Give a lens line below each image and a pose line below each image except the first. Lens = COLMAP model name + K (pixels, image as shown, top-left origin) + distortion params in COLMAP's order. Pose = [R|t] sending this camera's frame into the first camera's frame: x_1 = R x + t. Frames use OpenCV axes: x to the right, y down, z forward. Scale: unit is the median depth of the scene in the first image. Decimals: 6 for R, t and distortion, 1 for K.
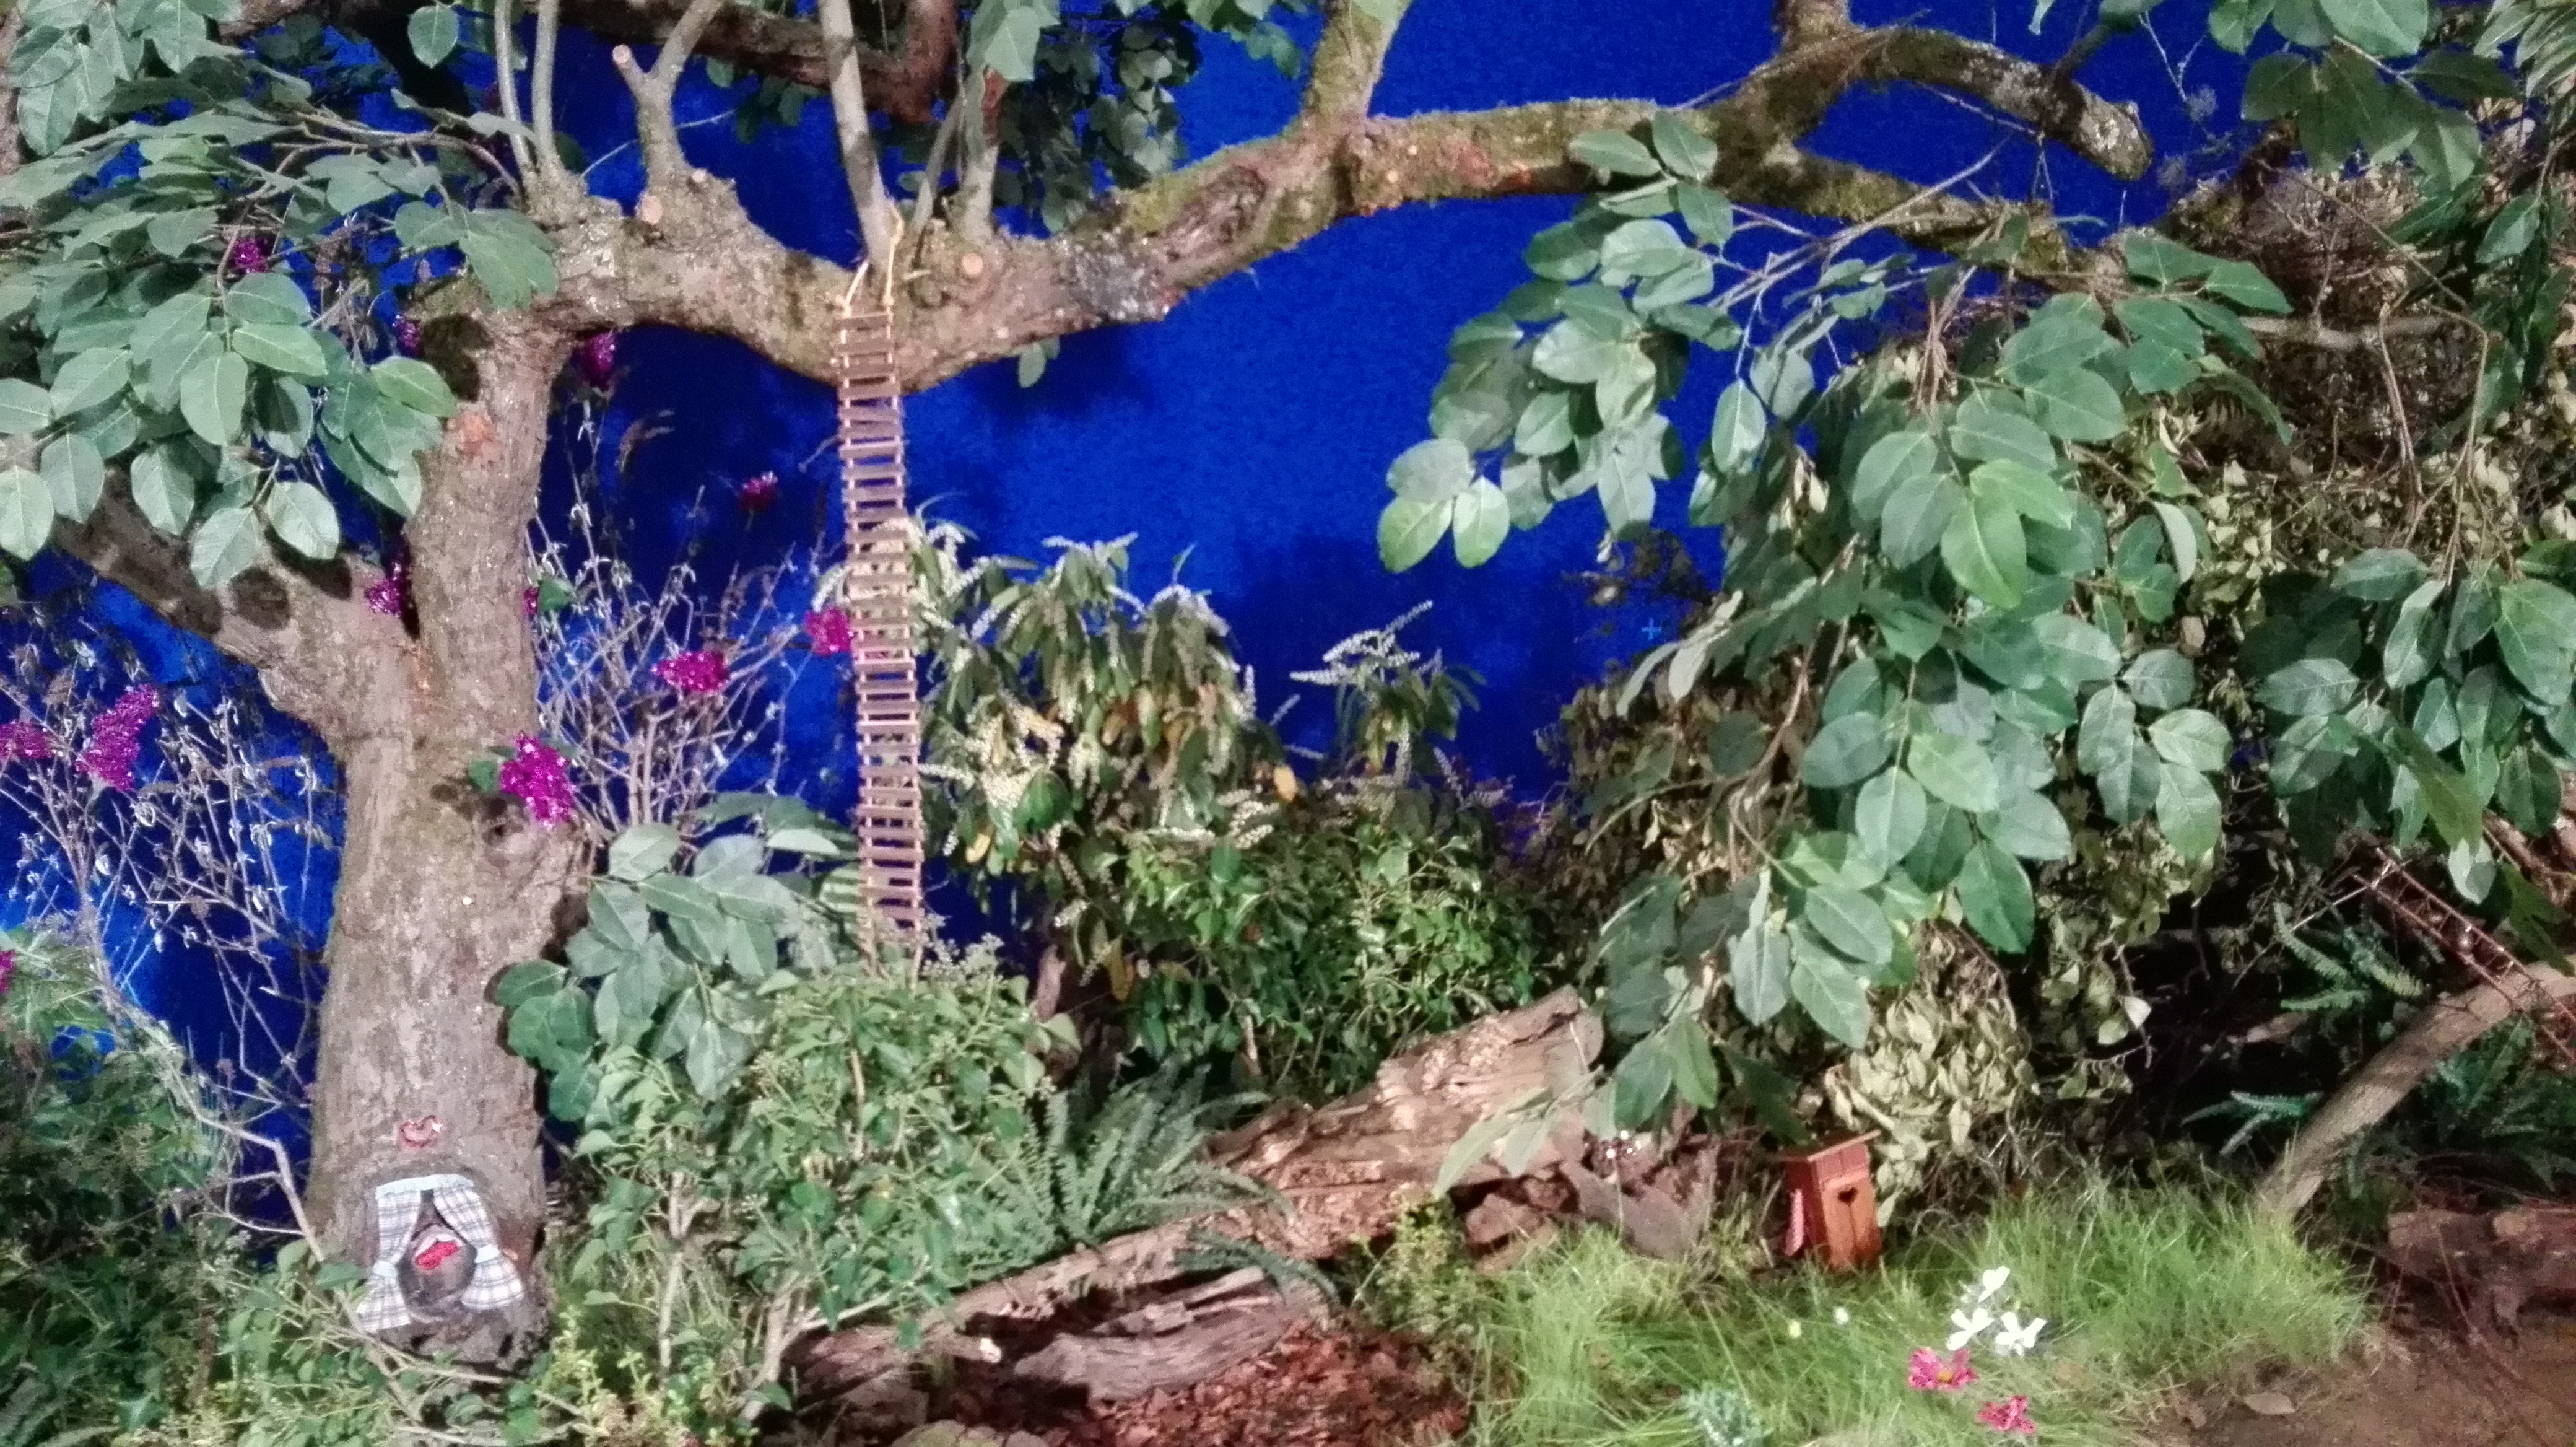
lens RADIAL K [[2080.3, 0, 1267.4], [0, 2080.3, 722.8], [0, 0, 1]] dist [0.164788, -0.264859]
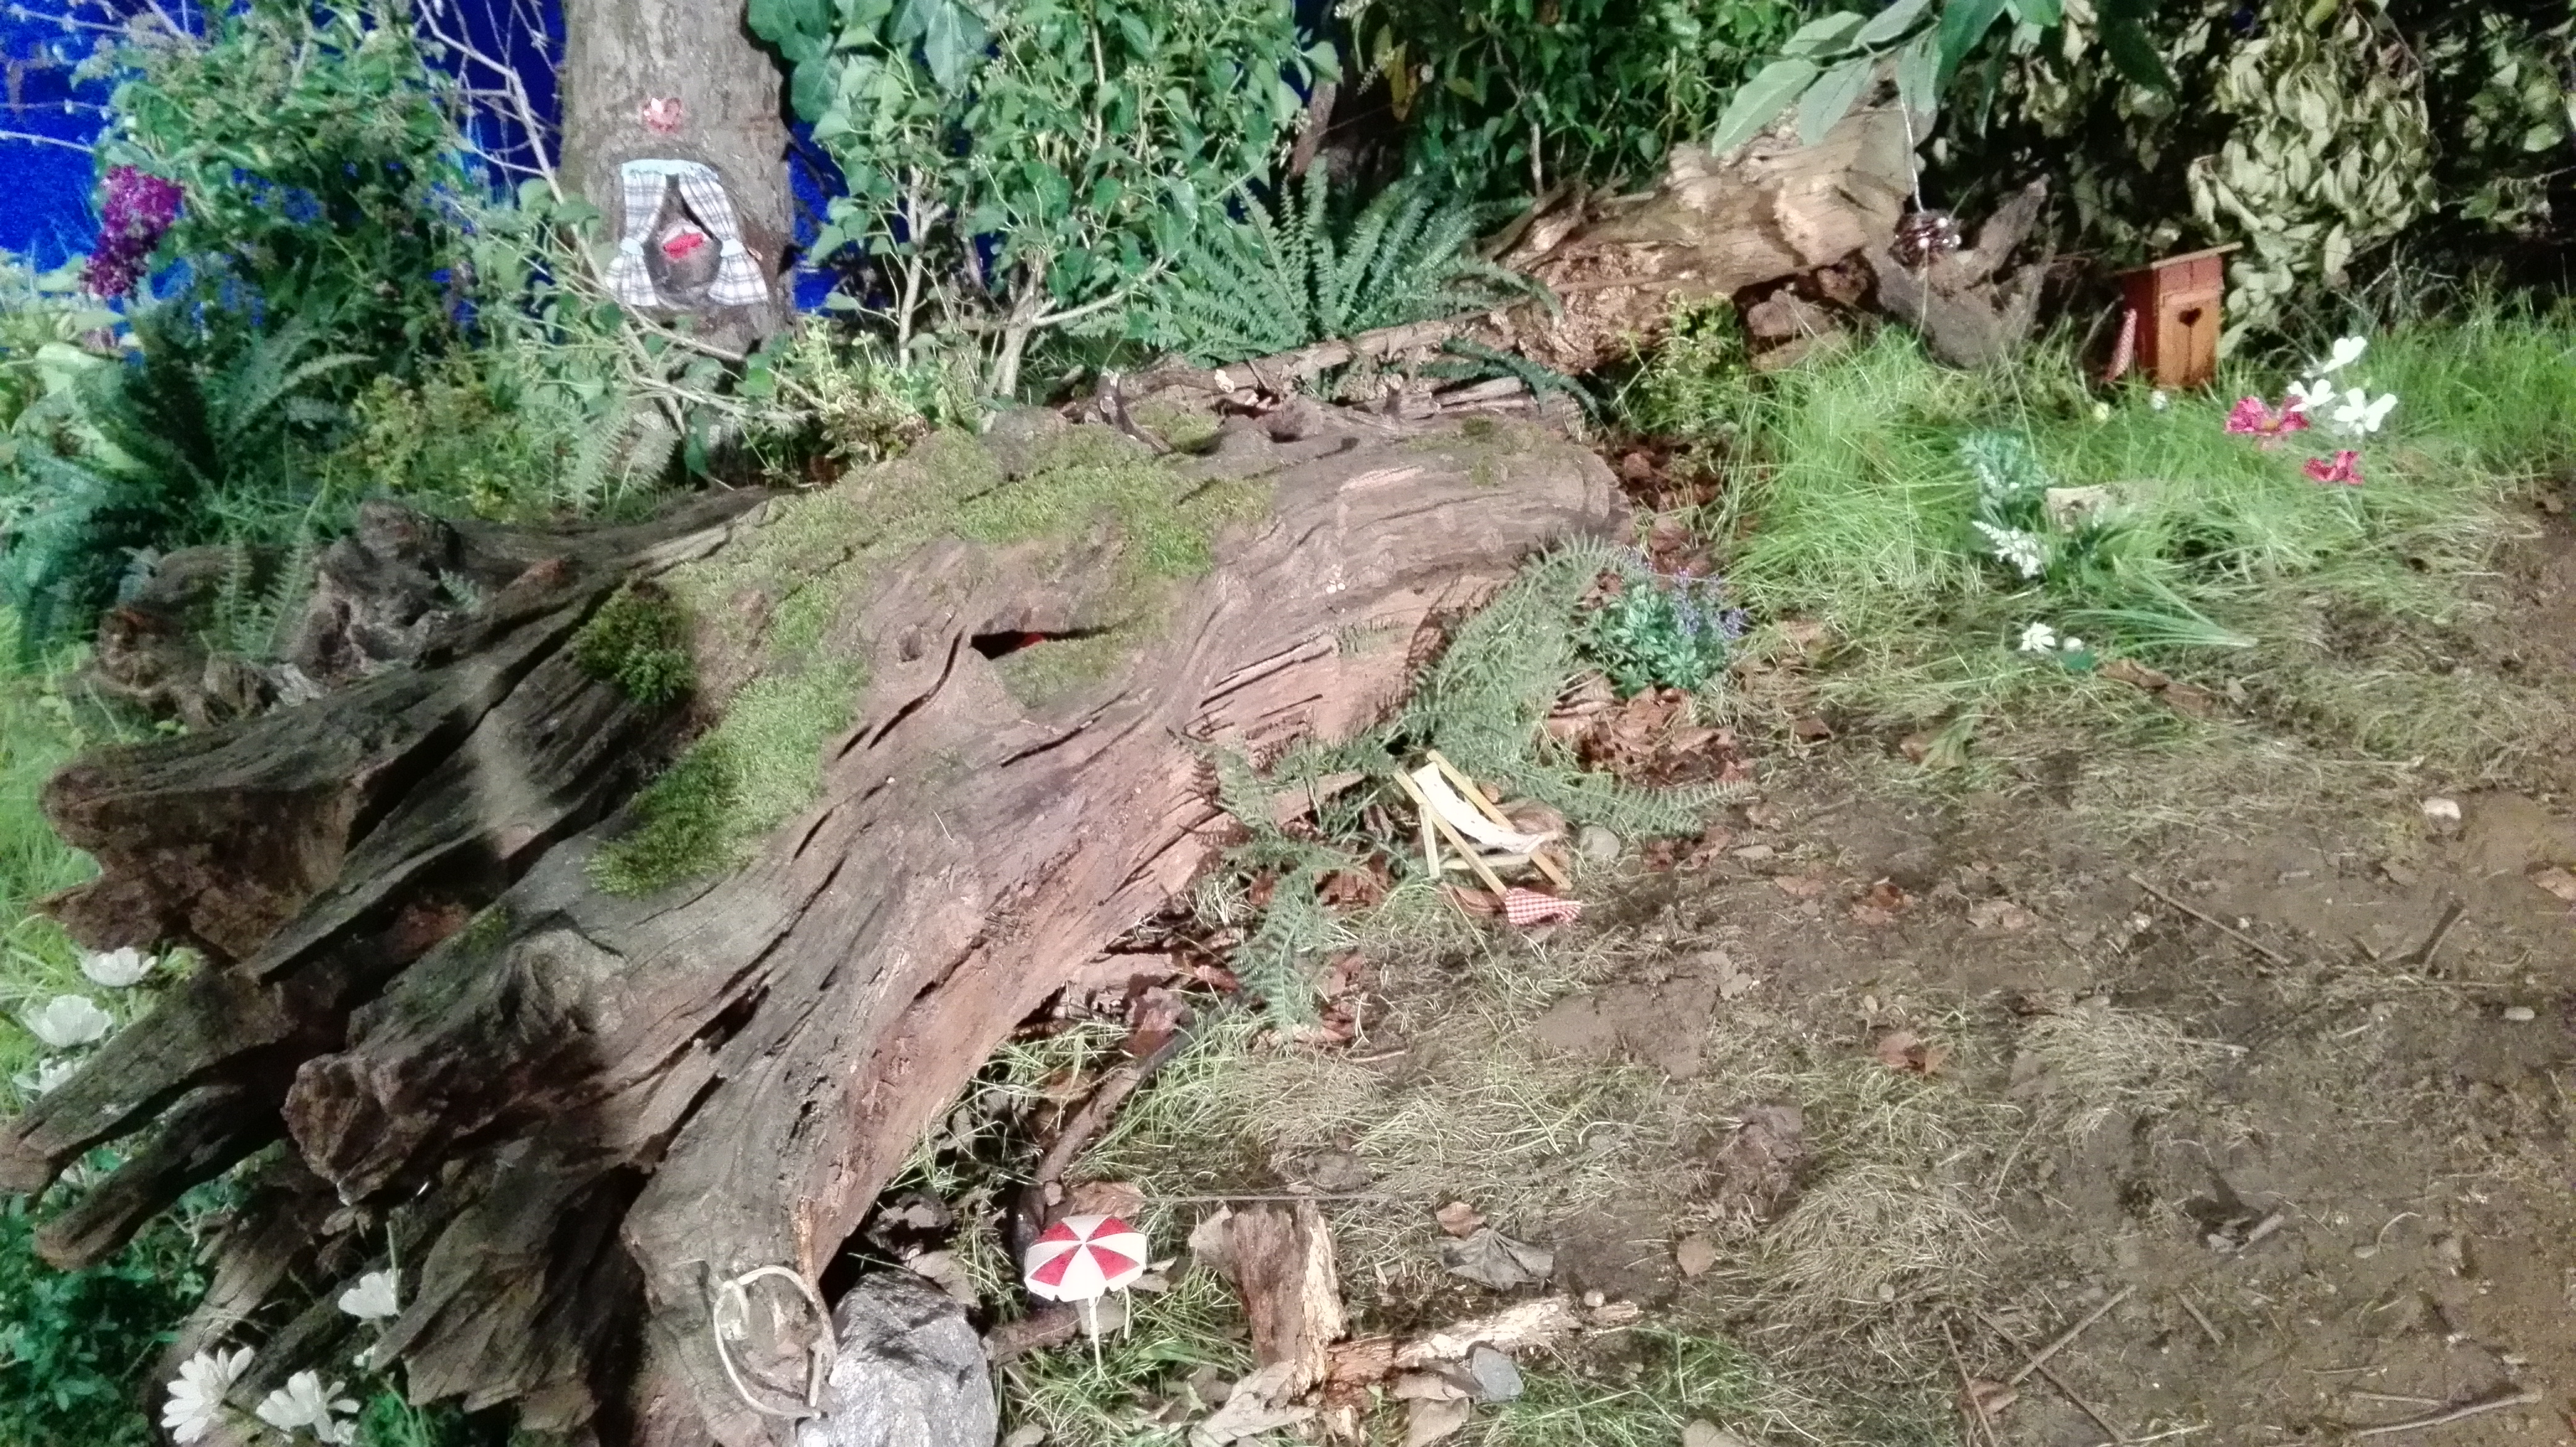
lens RADIAL K [[2093.0, 0, 1290.7], [0, 2093.0, 769.0], [0, 0, 1]] dist [0.130460, -0.225677]
pose [[0.986382, 0.105260, -0.126377, 0.035424], [-0.068659, 0.961756, 0.265162, 0.196375], [0.149455, -0.252874, 0.955886, 0.040330]]
